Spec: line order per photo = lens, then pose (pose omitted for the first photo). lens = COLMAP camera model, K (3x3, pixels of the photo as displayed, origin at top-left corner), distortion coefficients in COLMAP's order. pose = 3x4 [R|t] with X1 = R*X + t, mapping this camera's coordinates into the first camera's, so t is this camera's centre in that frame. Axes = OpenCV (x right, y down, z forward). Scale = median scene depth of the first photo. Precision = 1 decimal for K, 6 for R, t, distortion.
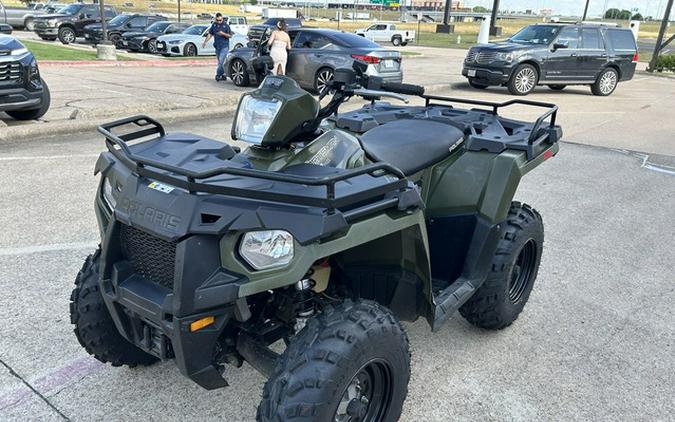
lens RADIAL K [[497.3, 0, 338.2], [0, 497.3, 231.5], [0, 0, 1]] dist [0.001659, -0.012412]
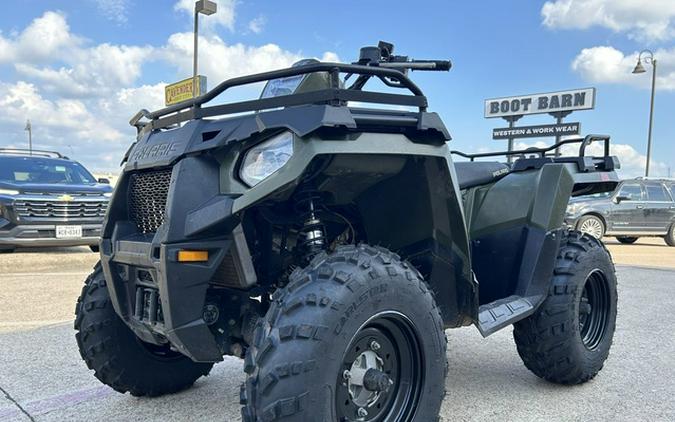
lens RADIAL K [[497.3, 0, 337.6], [0, 497.3, 220.2], [0, 0, 1]] dist [0.001659, -0.012412]
pose [[0.991865, -0.017718, -0.126058, 0.052884], [-0.023930, 0.946657, -0.321352, 0.239117], [0.125027, 0.321754, 0.938532, 0.117964]]
